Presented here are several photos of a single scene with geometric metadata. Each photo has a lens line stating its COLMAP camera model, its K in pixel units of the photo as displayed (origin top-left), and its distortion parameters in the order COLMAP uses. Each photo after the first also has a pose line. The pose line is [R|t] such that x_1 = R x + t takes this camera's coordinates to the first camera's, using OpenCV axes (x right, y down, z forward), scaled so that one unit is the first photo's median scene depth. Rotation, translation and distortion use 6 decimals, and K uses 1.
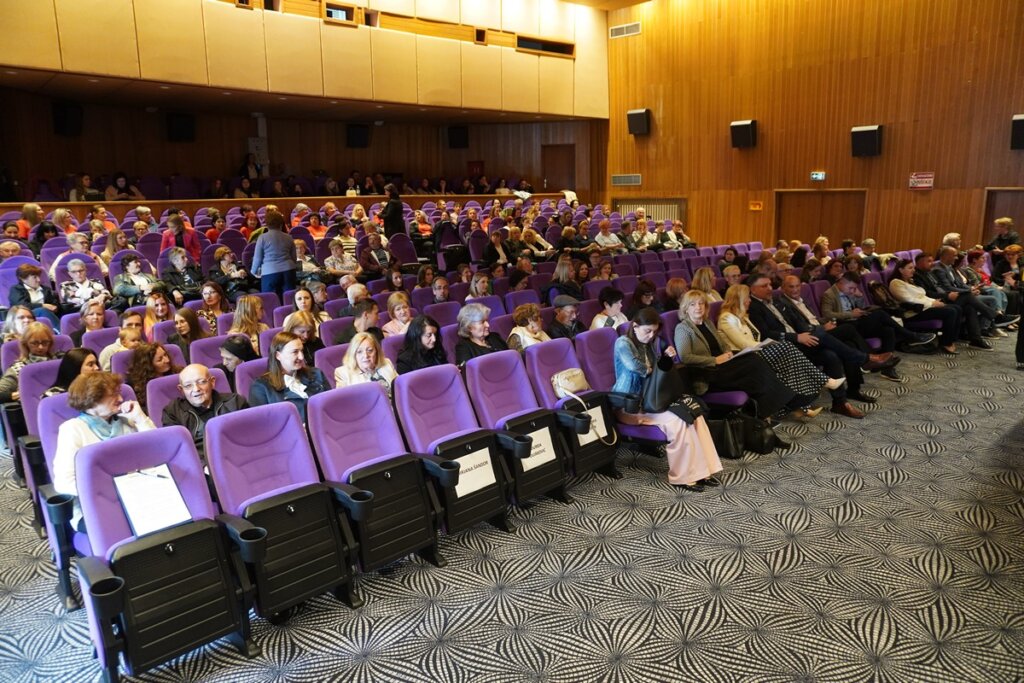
lens RADIAL K [[688.5, 0, 499.2], [0, 688.5, 342.6], [0, 0, 1]] dist [-0.050136, 0.034407]
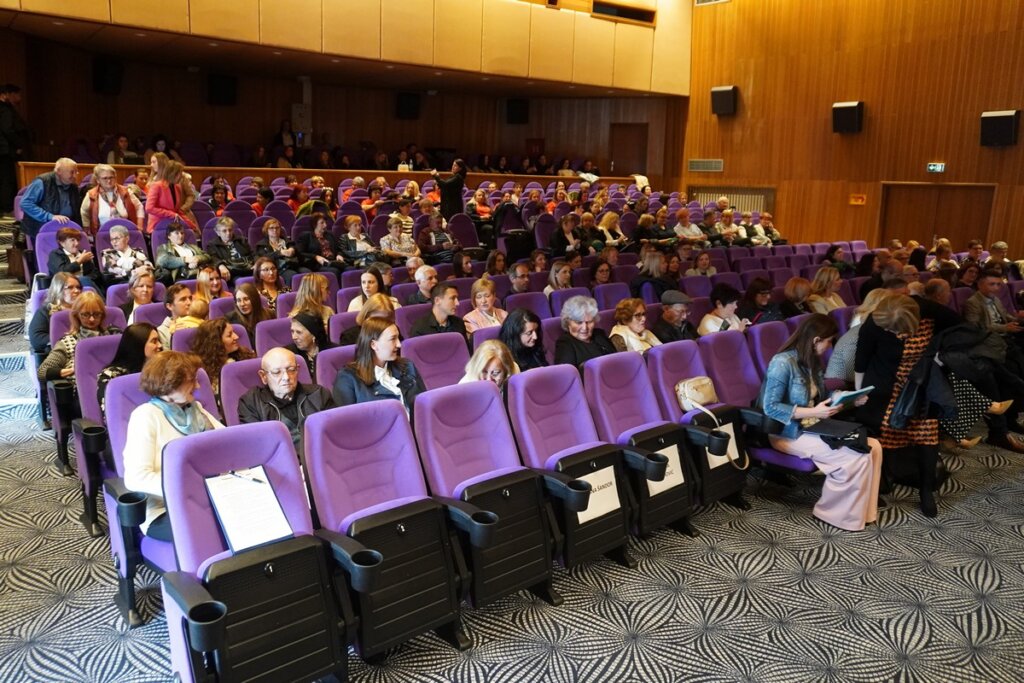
lens RADIAL K [[749.2, 0, 477.0], [0, 749.2, 335.0], [0, 0, 1]] dist [-0.044493, 0.028729]
pose [[0.996196, 0.051317, -0.070427, -0.041698], [-0.051687, 0.998657, -0.003430, 0.001488], [0.070156, 0.007057, 0.997511, 0.024312]]
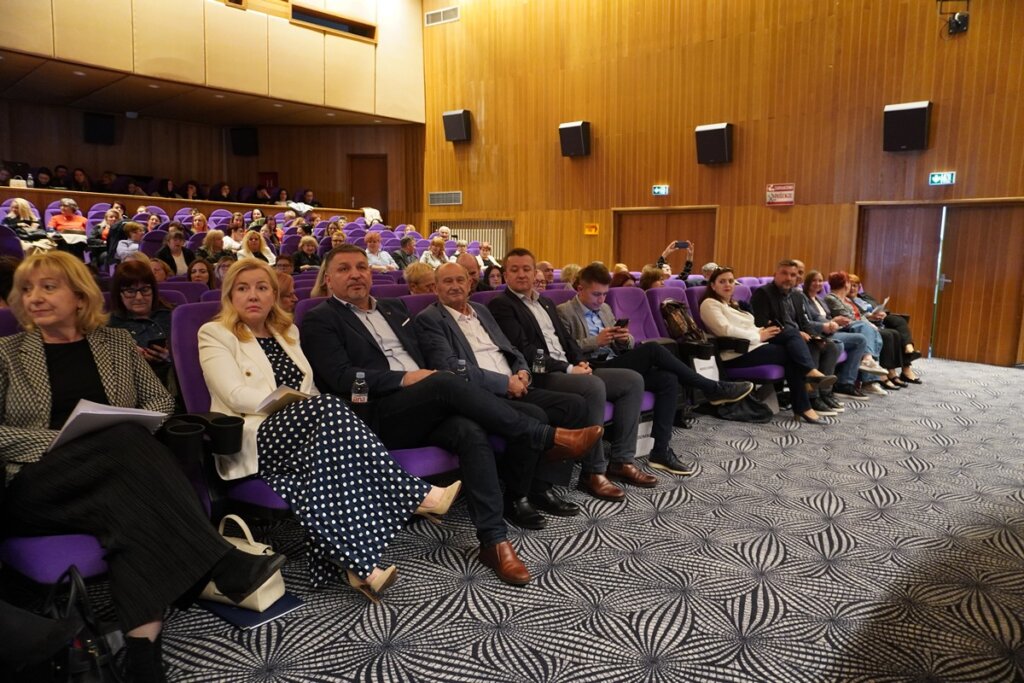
lens RADIAL K [[688.5, 0, 506.1], [0, 688.5, 340.7], [0, 0, 1]] dist [-0.050136, 0.034407]
pose [[0.993206, 0.022278, 0.114218, 0.230853], [-0.012032, 0.995903, -0.089623, 0.001258], [-0.115746, 0.087640, 0.989405, 0.285805]]
